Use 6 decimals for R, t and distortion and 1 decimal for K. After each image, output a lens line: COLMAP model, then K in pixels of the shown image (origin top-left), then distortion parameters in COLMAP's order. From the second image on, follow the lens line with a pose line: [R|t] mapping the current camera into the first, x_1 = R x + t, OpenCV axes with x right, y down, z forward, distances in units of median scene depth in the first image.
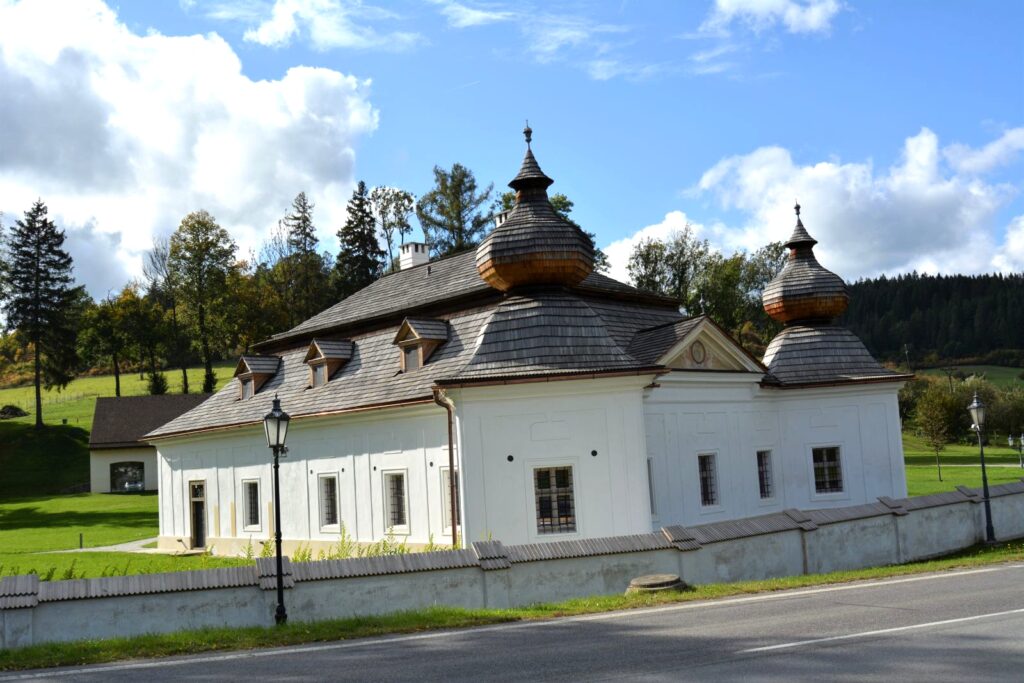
lens RADIAL K [[987.7, 0, 512.0], [0, 987.7, 341.5], [0, 0, 1]] dist [-0.009894, -0.005577]
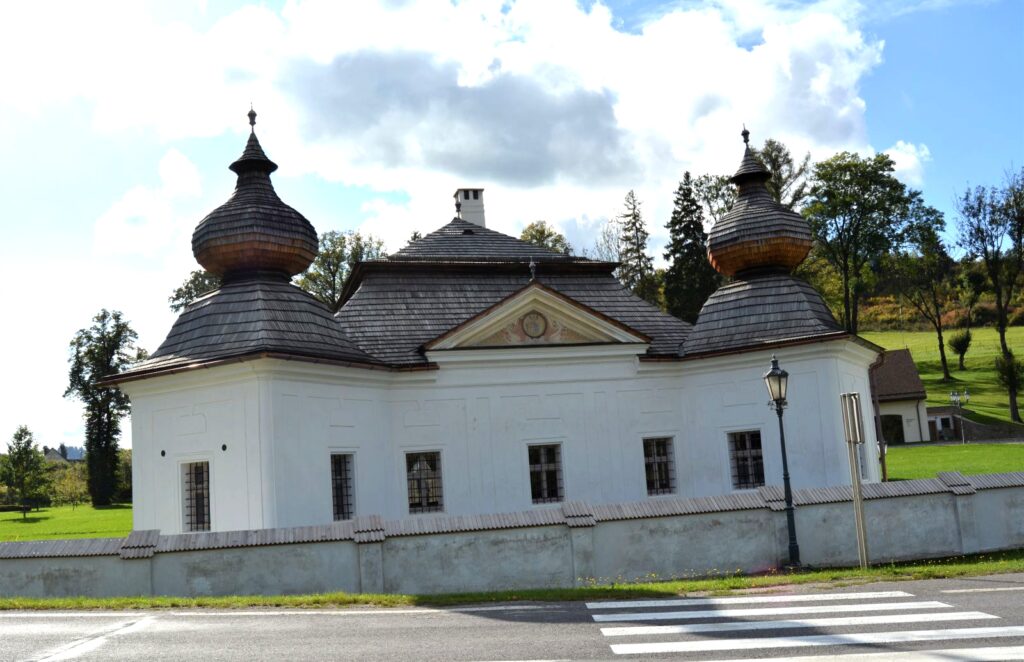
lens RADIAL K [[913.7, 0, 512.0], [0, 913.7, 331.0], [0, 0, 1]] dist [-0.103423, 0.088593]
pose [[0.858870, -0.071937, -0.507118, 0.545198], [0.072443, 0.997196, -0.018766, 0.028213], [0.507046, -0.020620, 0.861673, 0.291763]]
